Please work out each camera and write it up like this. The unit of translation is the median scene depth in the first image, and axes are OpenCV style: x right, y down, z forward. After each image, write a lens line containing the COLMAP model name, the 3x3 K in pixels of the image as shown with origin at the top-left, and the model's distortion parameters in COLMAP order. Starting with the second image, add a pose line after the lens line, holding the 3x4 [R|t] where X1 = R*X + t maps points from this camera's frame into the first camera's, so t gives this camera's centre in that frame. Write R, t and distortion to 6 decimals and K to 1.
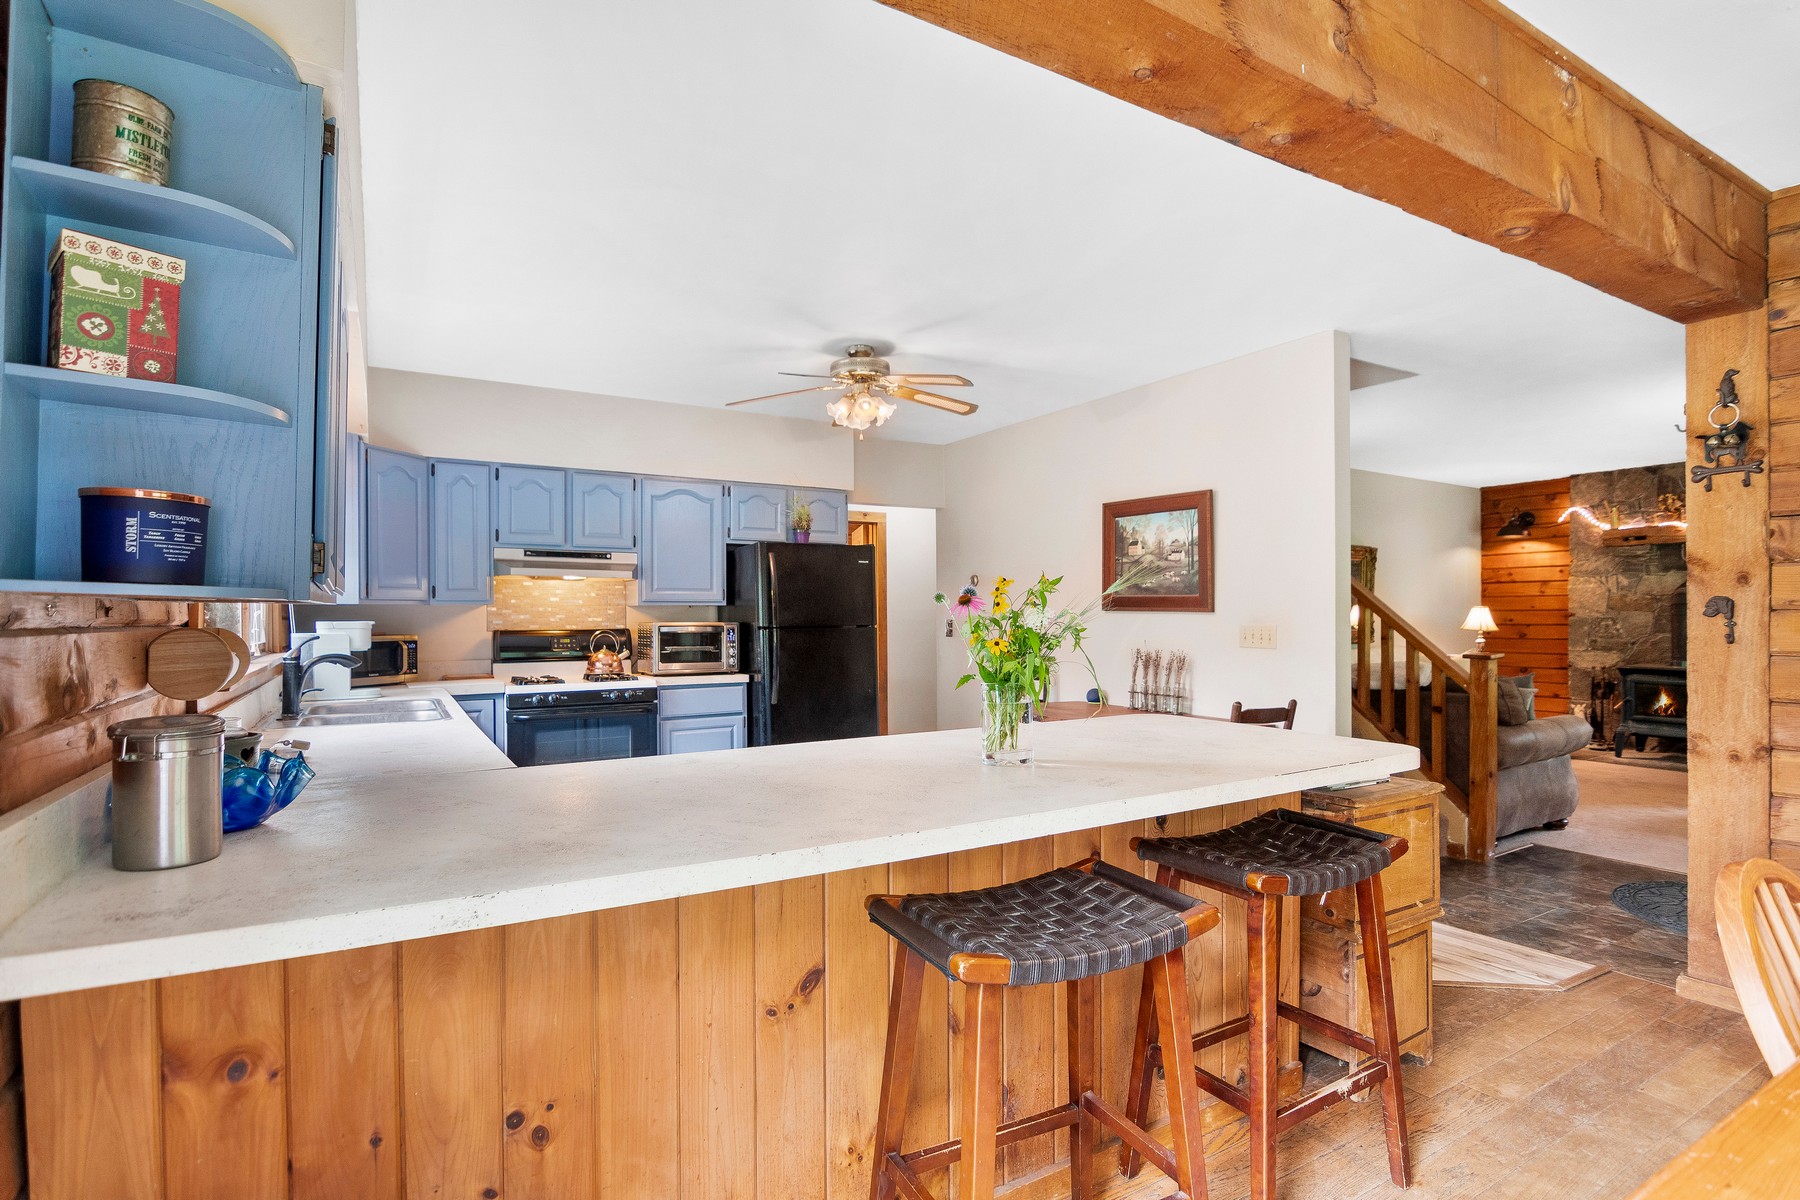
lens RADIAL K [[877.2, 0, 896.6], [0, 877.2, 614.8], [0, 0, 1]] dist [-0.009237, -0.003747]
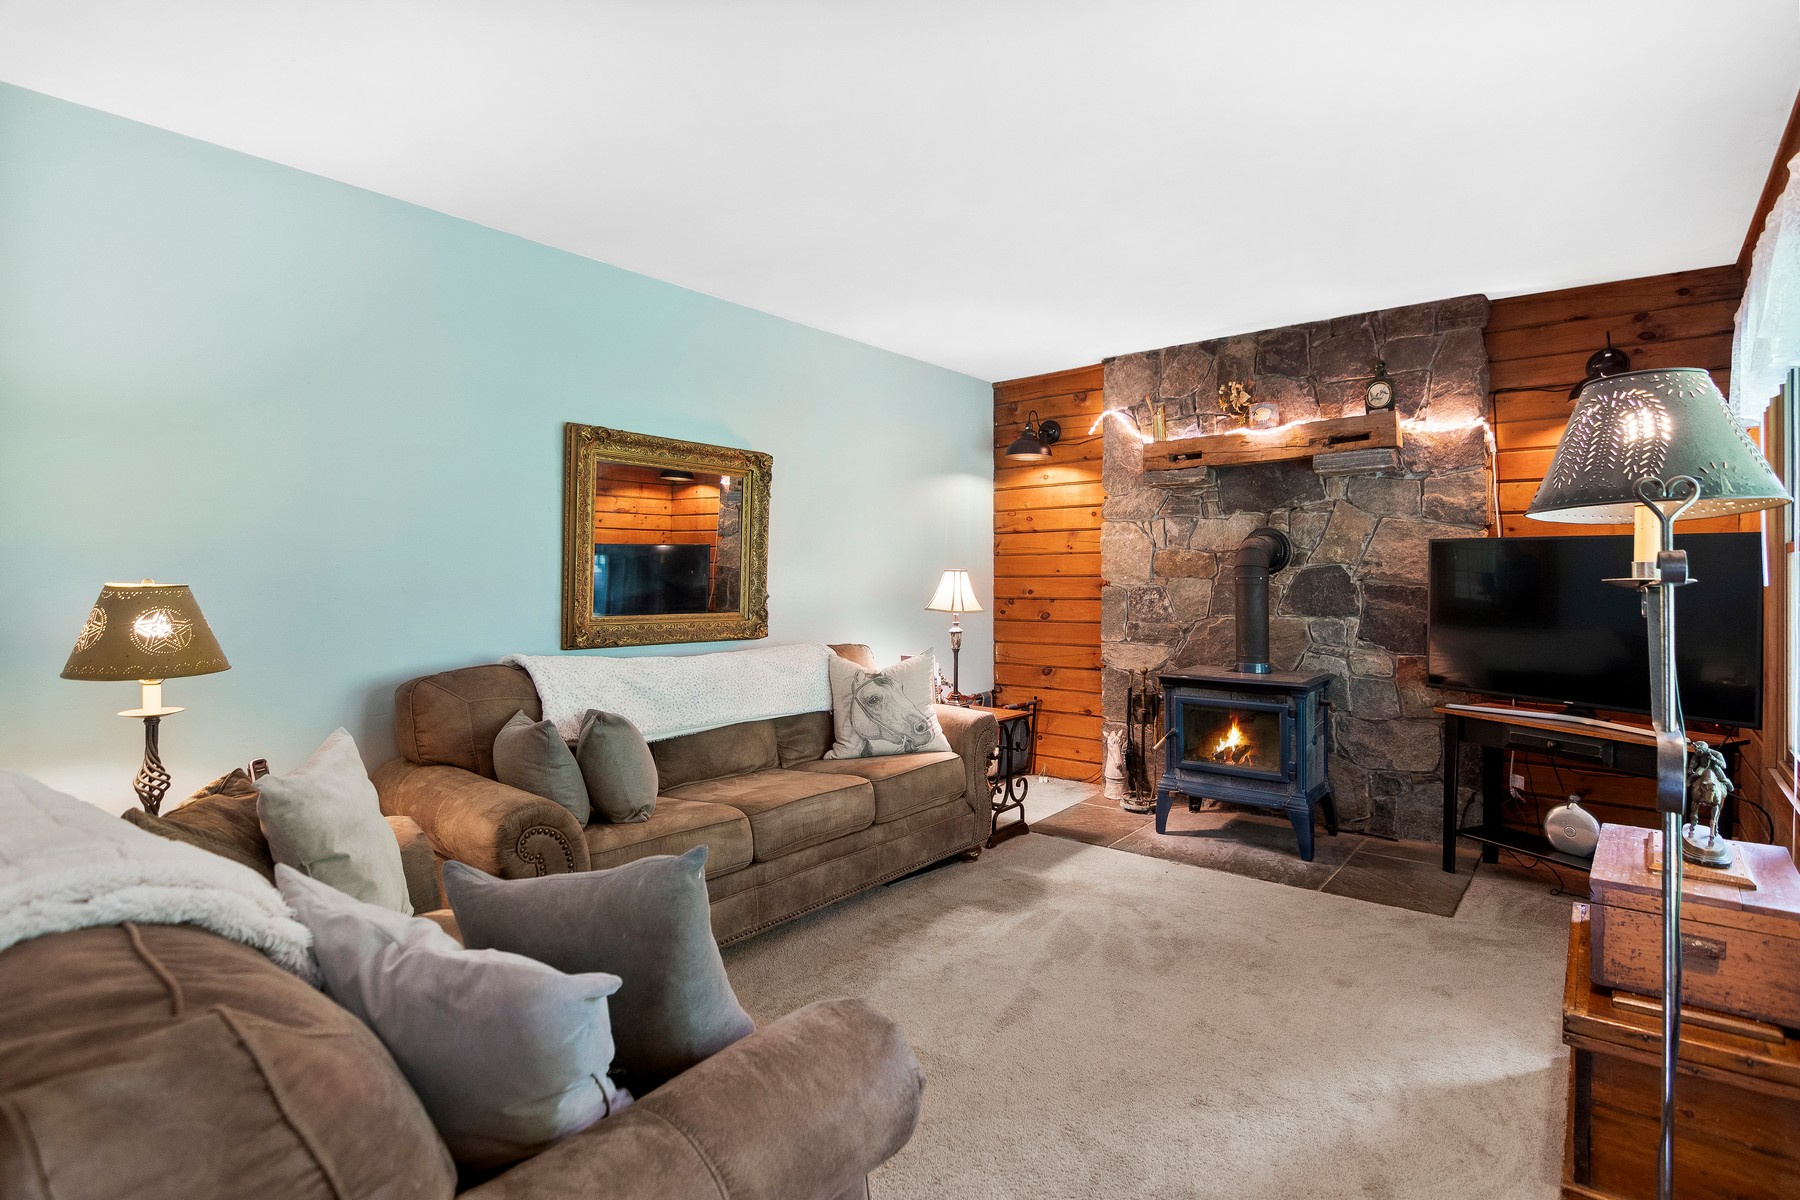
lens RADIAL K [[877.2, 0, 891.9], [0, 877.2, 571.6], [0, 0, 1]] dist [-0.009237, -0.003747]
pose [[0.943213, 0.005120, 0.332150, 0.434092], [-0.002579, 0.999964, -0.008092, -0.003053], [-0.332180, 0.006776, 0.943192, 0.472852]]
